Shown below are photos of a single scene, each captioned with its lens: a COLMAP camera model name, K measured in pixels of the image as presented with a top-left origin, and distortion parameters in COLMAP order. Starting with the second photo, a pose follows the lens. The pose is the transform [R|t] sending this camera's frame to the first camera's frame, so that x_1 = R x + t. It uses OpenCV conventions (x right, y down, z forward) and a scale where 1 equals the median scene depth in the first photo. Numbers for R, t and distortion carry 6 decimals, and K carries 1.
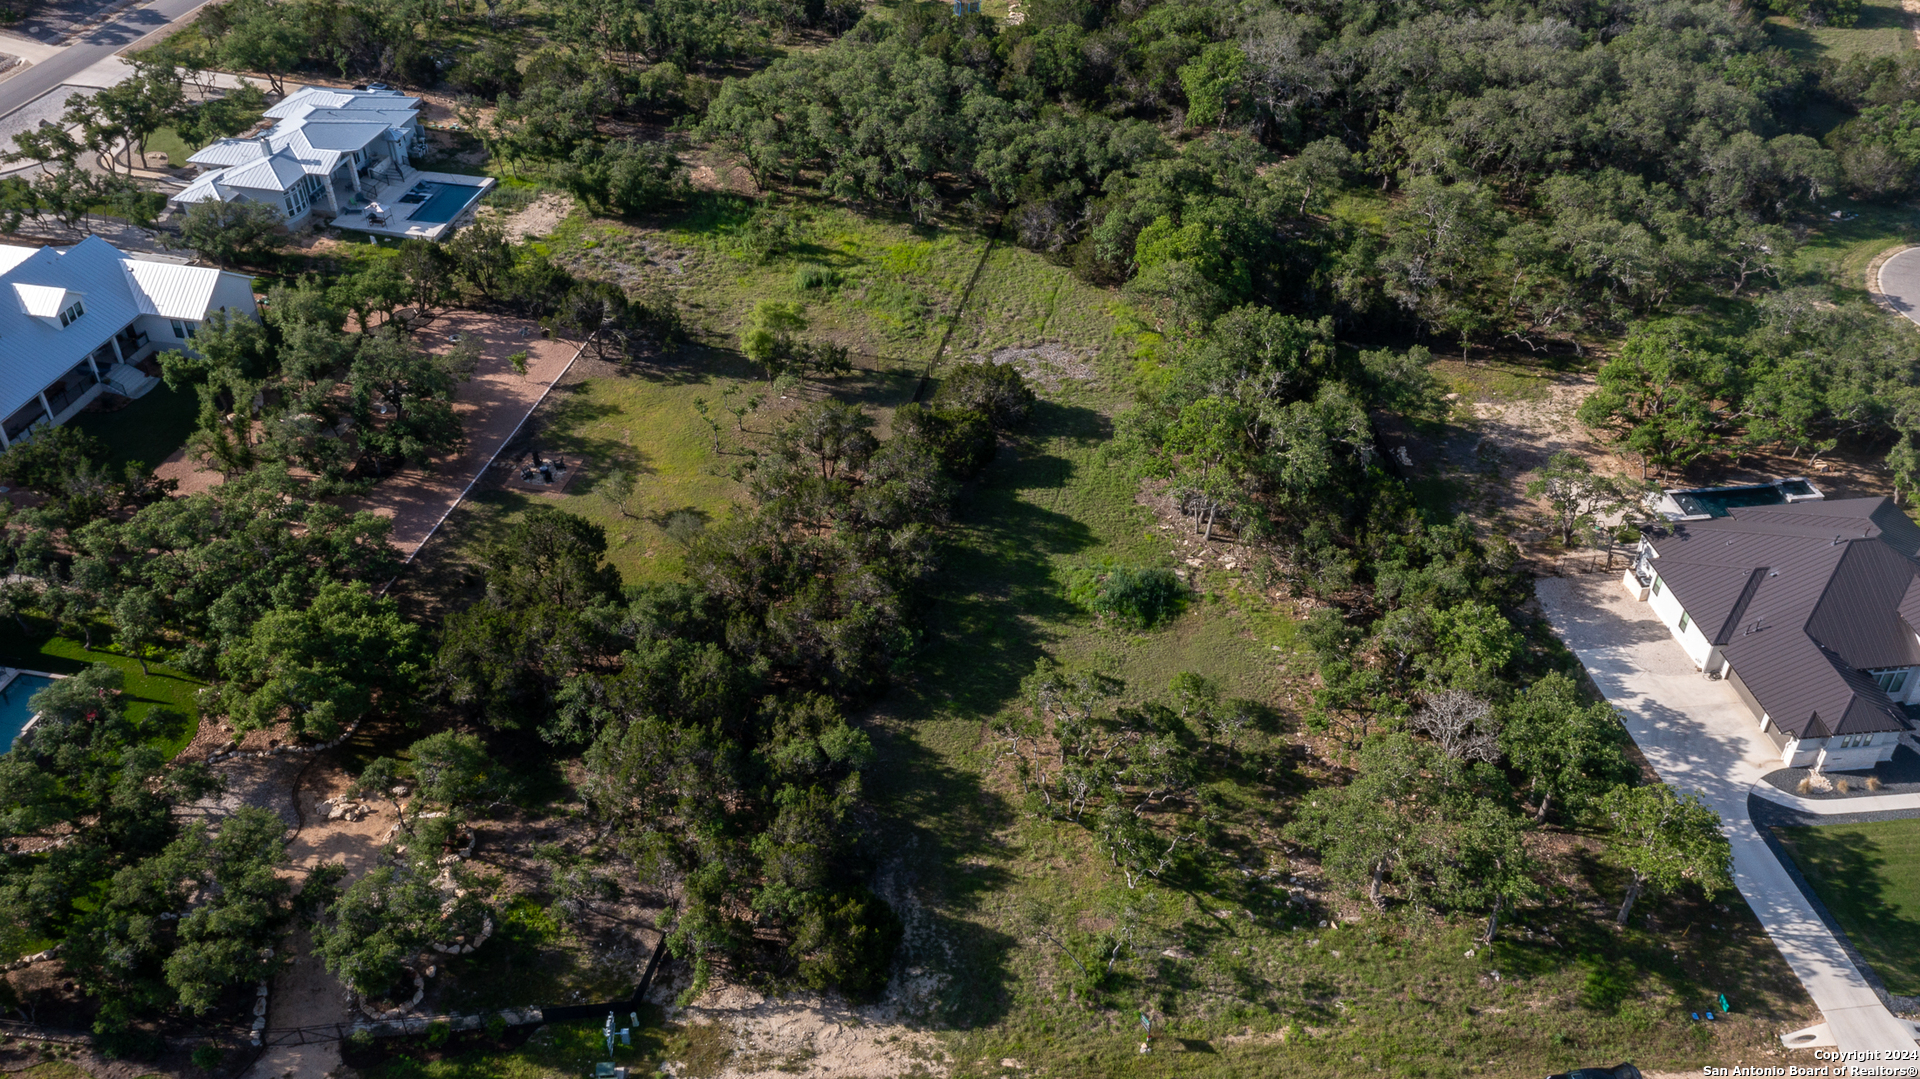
lens RADIAL K [[1602.8, 0, 958.5], [0, 1602.8, 552.7], [0, 0, 1]] dist [0.005474, 0.029871]
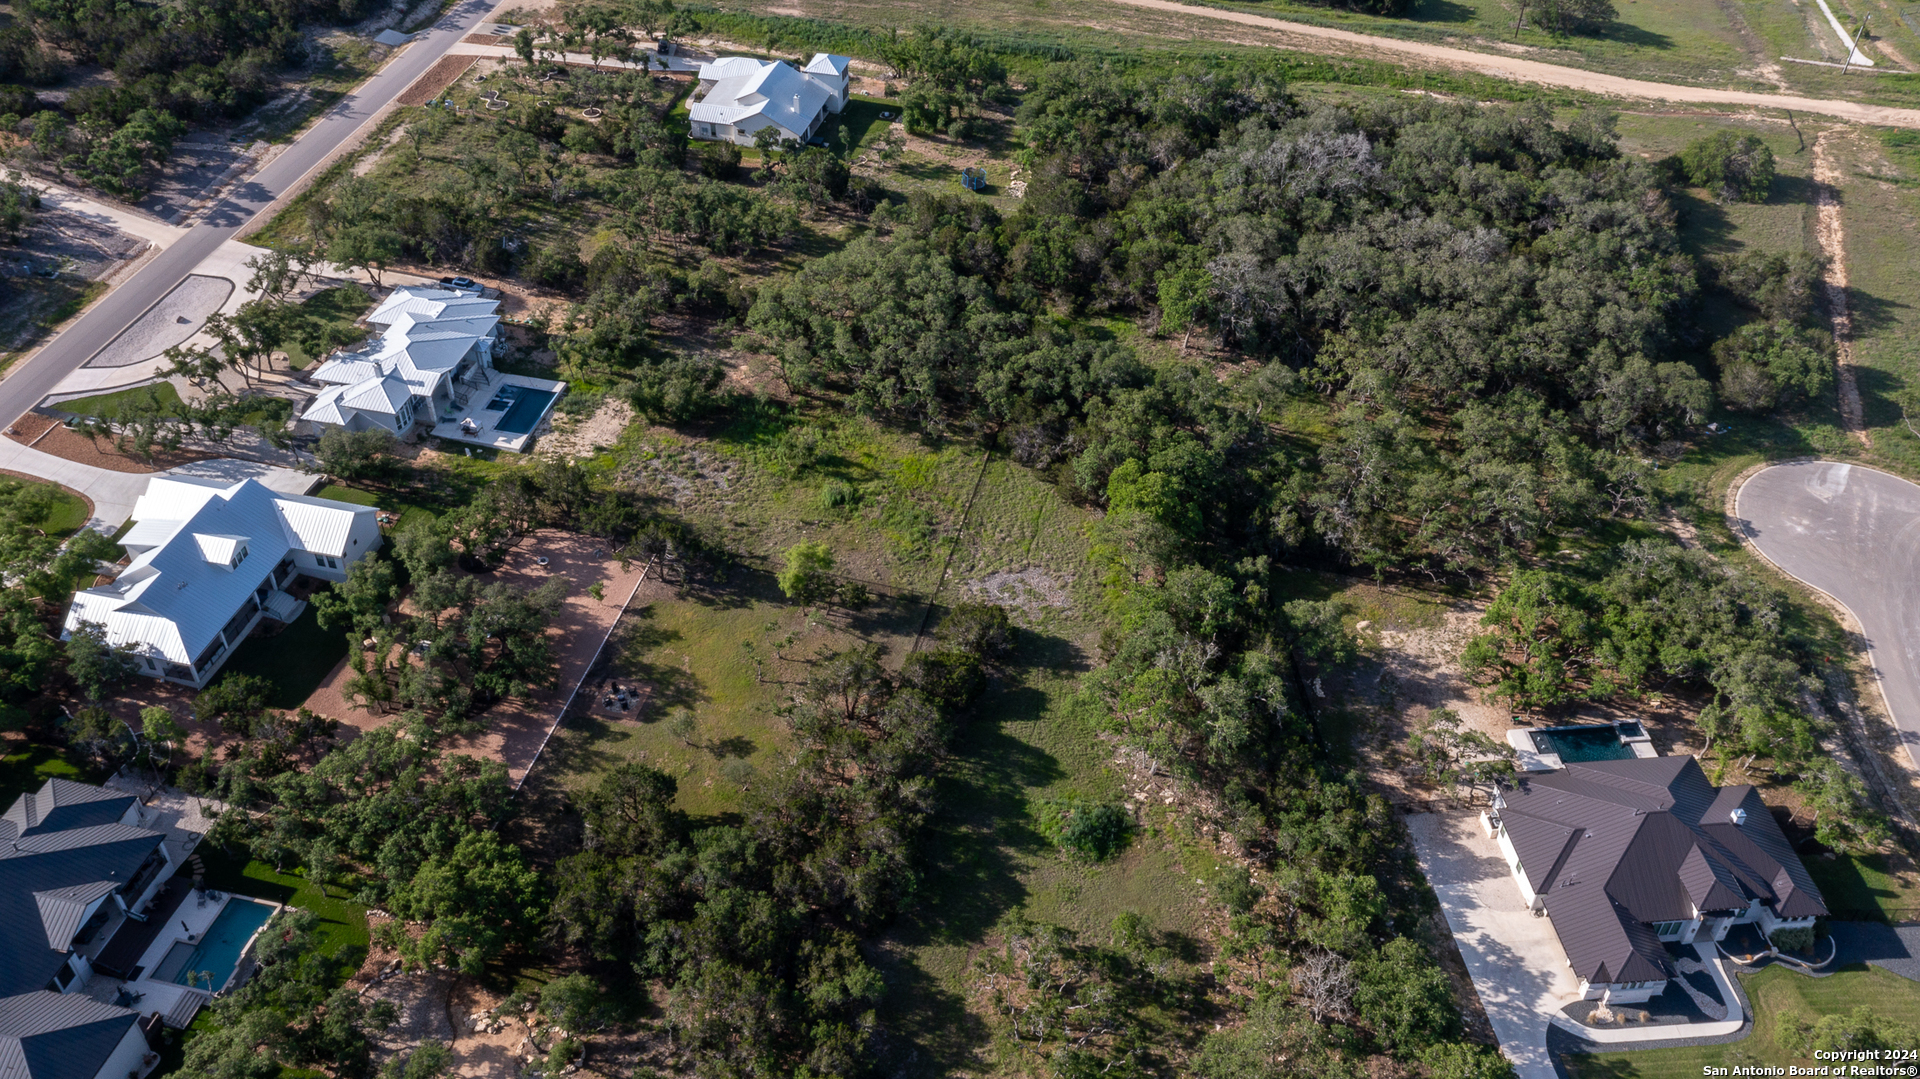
lens RADIAL K [[1618.5, 0, 960.7], [0, 1618.5, 541.0], [0, 0, 1]] dist [-0.015382, 0.069536]
pose [[0.999739, 0.022723, 0.002553, -0.001672], [-0.022825, 0.998360, 0.052498, -0.234953], [-0.001356, -0.052543, 0.998618, -0.233874]]
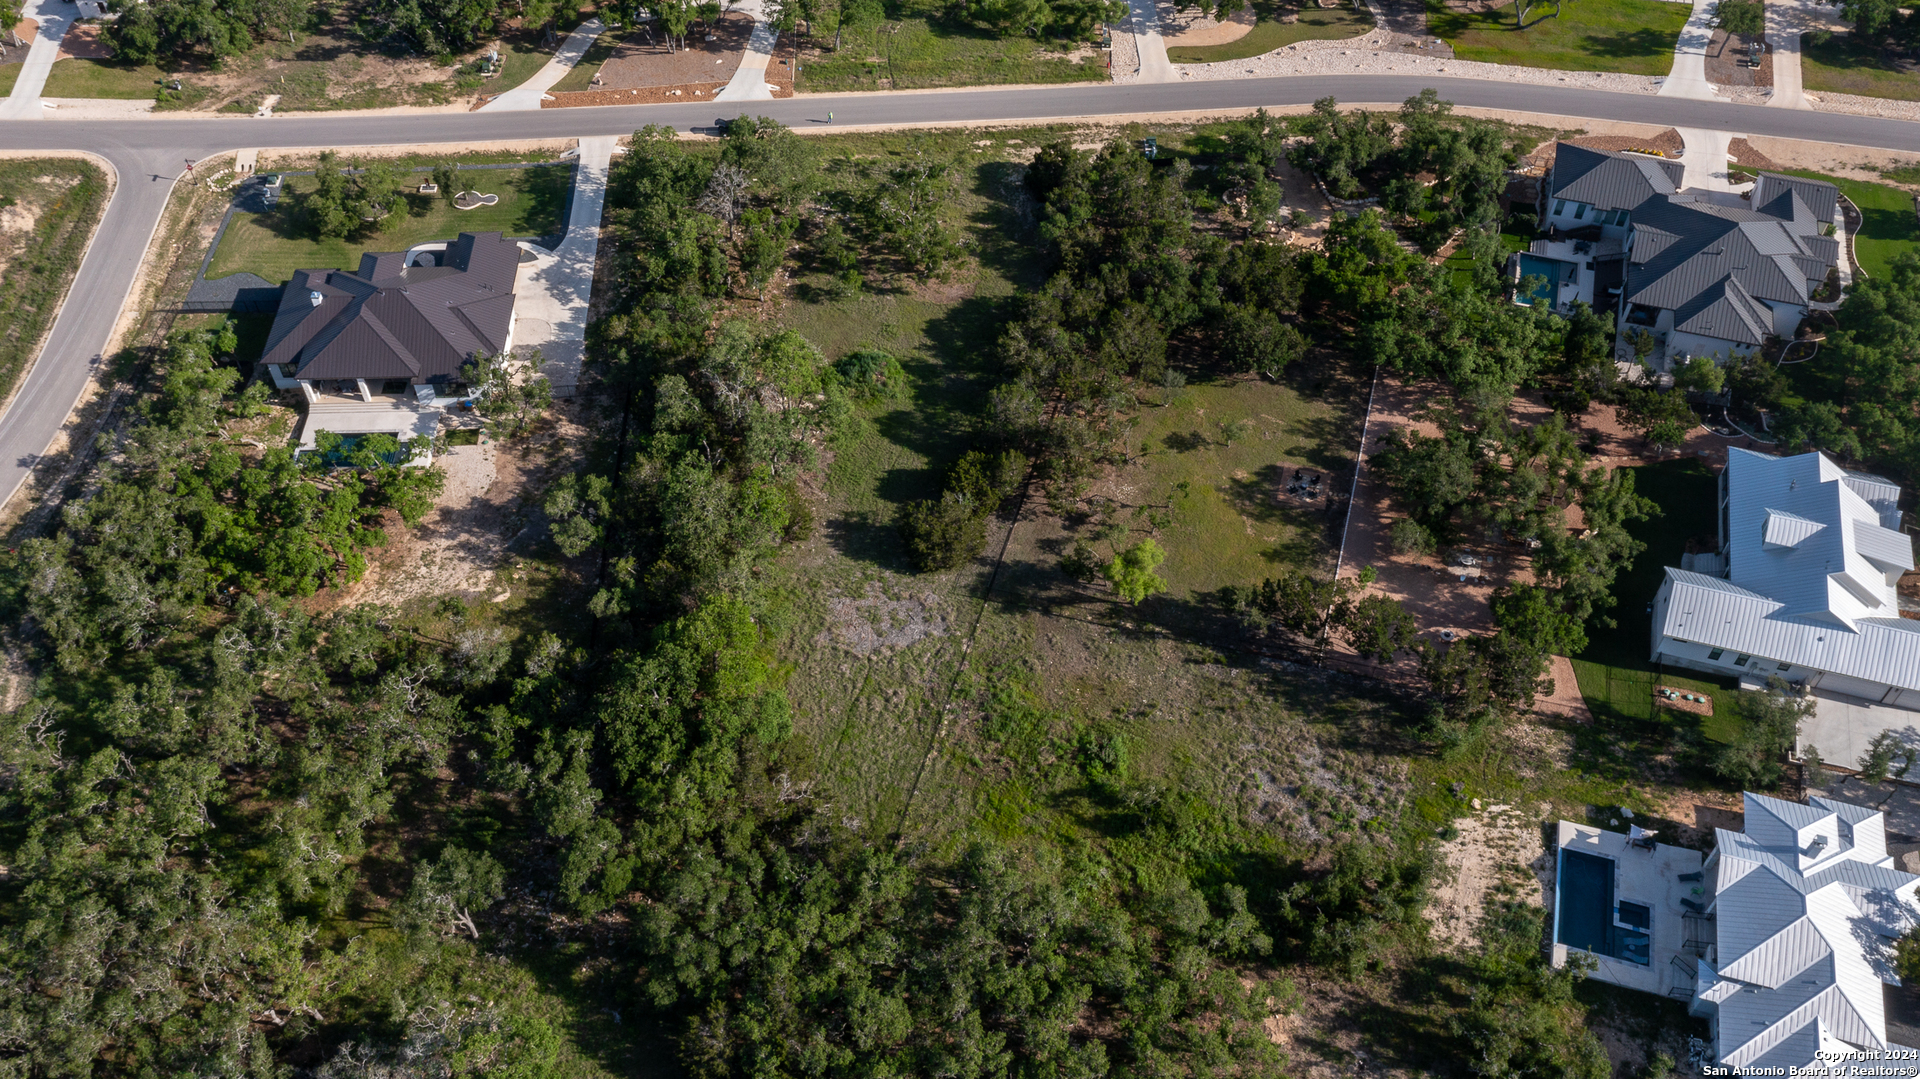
lens RADIAL K [[1624.4, 0, 960.0], [0, 1624.4, 539.5], [0, 0, 1]] dist [-0.011534, 0.070217]
pose [[-0.997409, -0.058189, 0.042304, -0.045745], [0.038683, 0.062003, 0.997326, -1.265260], [-0.060657, 0.996378, -0.059591, 1.089428]]
